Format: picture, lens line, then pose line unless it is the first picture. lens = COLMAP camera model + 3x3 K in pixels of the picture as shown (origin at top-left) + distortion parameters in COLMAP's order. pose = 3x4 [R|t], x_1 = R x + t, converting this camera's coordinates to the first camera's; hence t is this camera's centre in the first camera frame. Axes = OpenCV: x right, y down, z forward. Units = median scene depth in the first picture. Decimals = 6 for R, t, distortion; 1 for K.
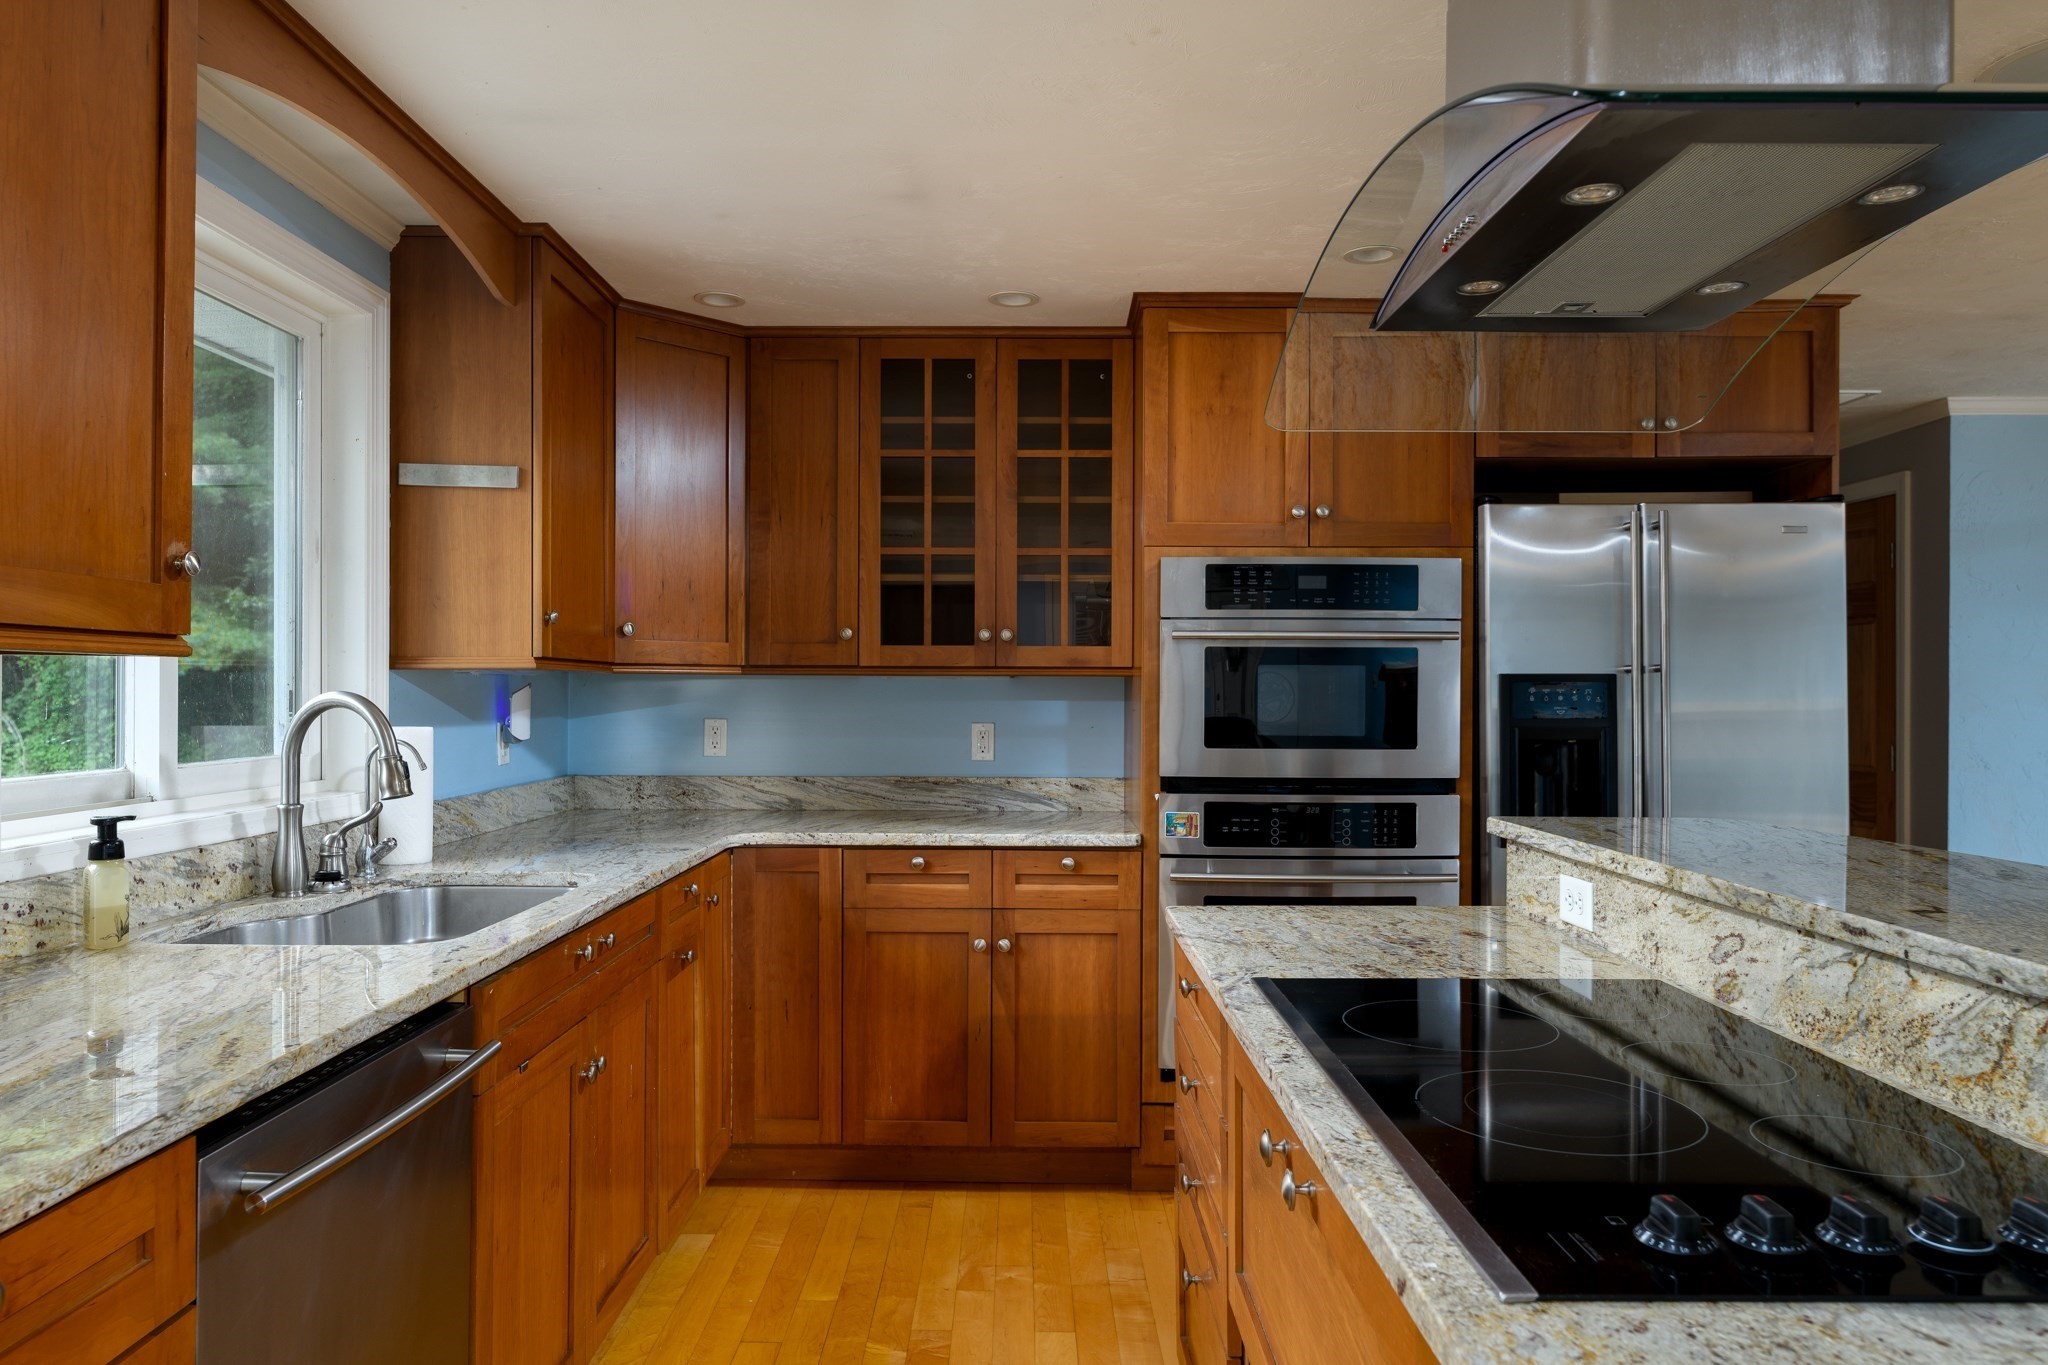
lens RADIAL K [[1414.0, 0, 1024.3], [0, 1414.0, 680.0], [0, 0, 1]] dist [-0.009622, -0.000992]
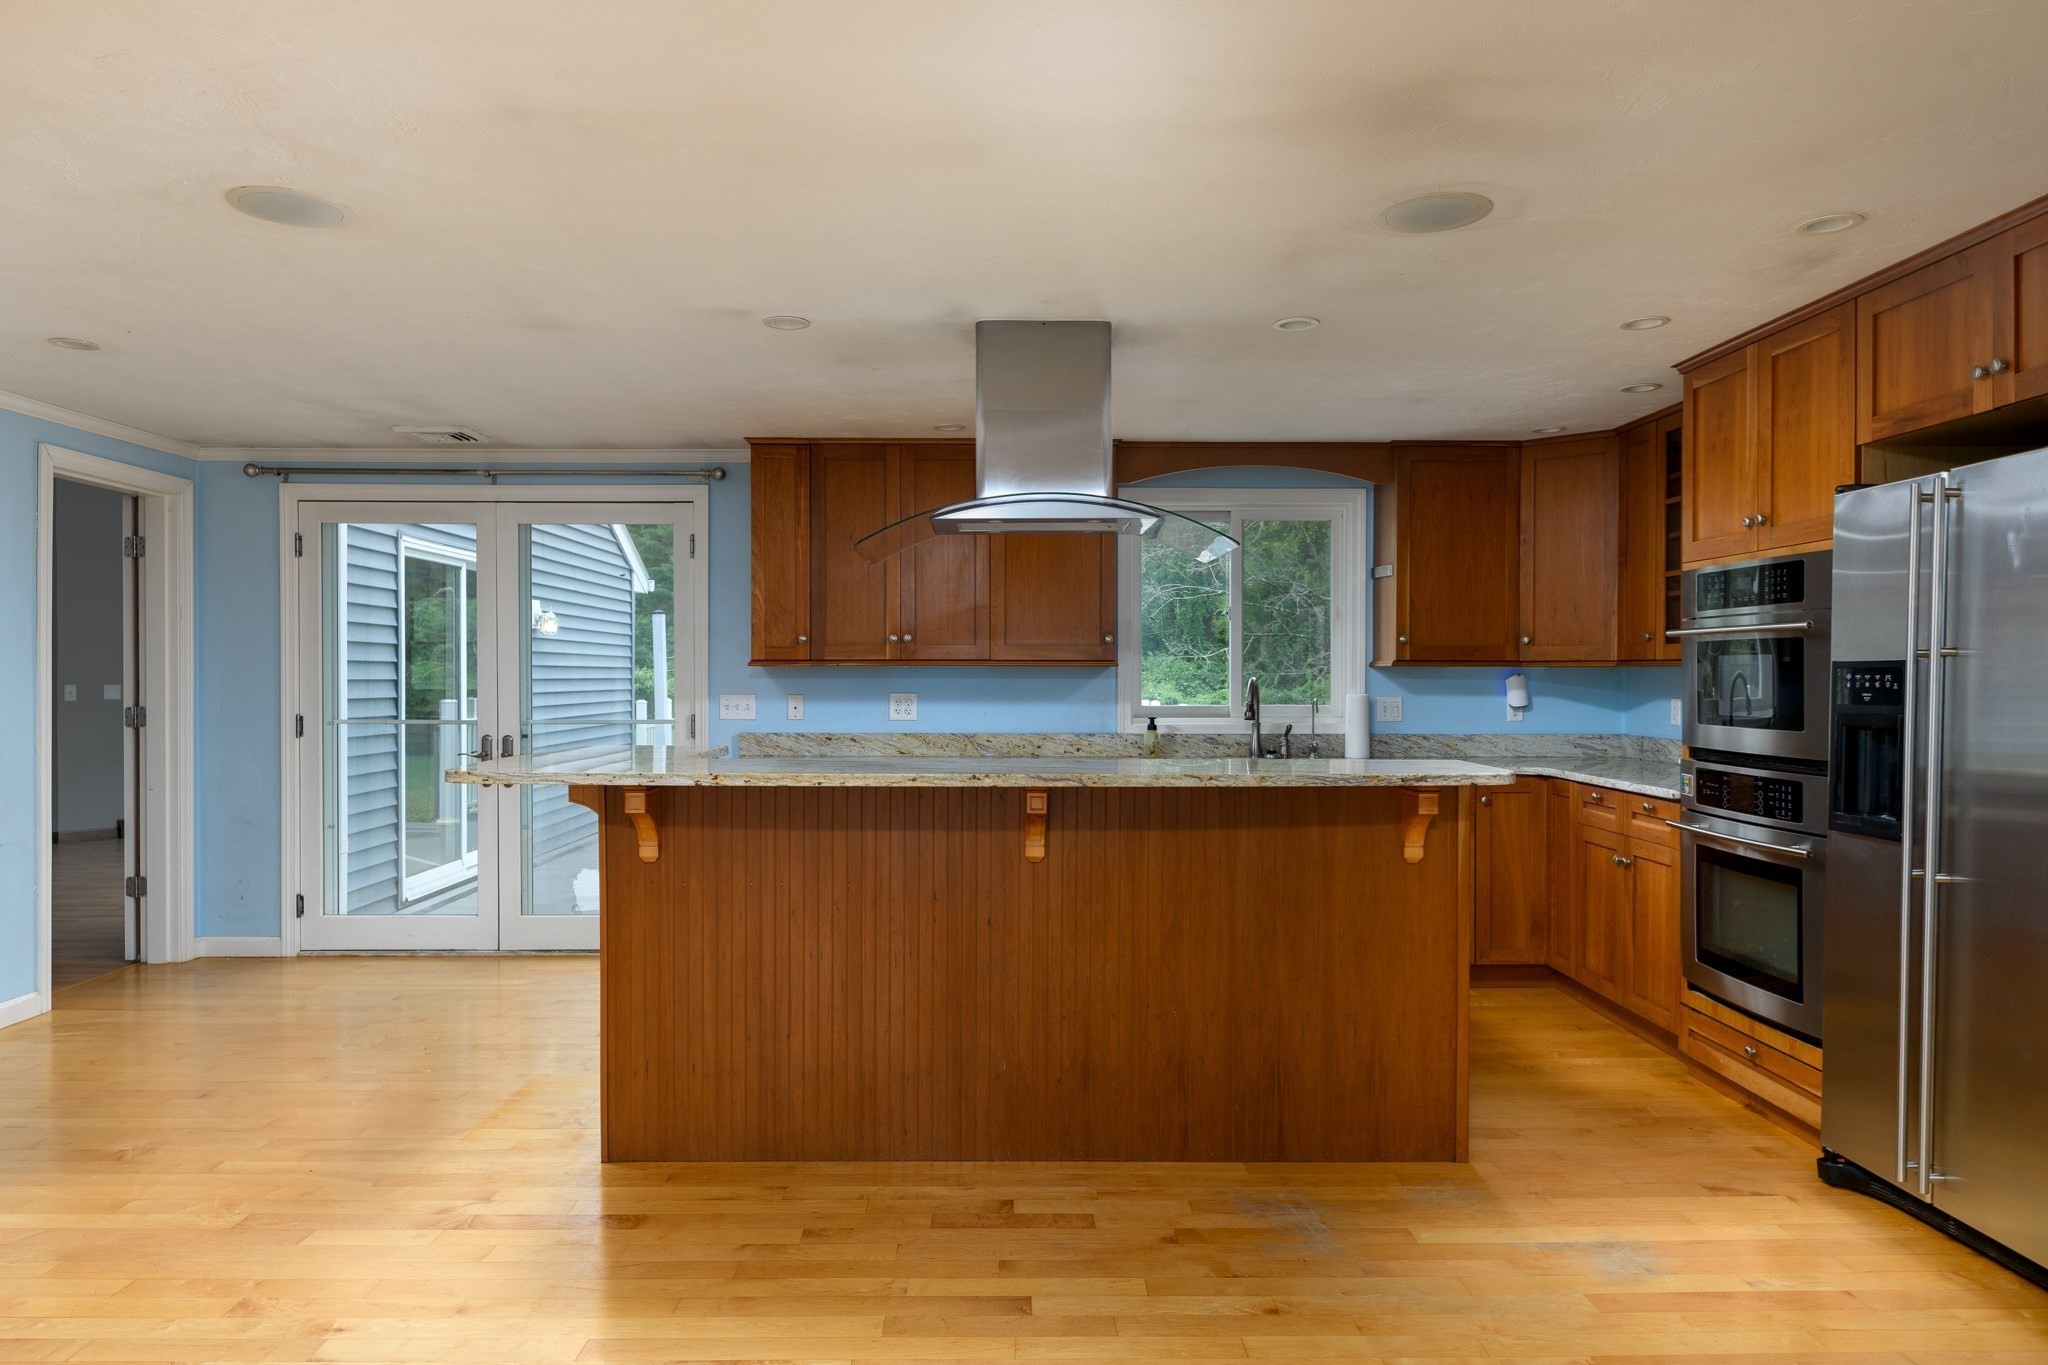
lens RADIAL K [[1331.1, 0, 1022.7], [0, 1331.1, 684.9], [0, 0, 1]] dist [-0.001744, -0.000263]
pose [[0.011590, 0.005044, -0.999920, 1.279106], [0.000642, 0.999987, 0.005052, 0.008035], [0.999933, -0.000700, 0.011586, 0.398228]]
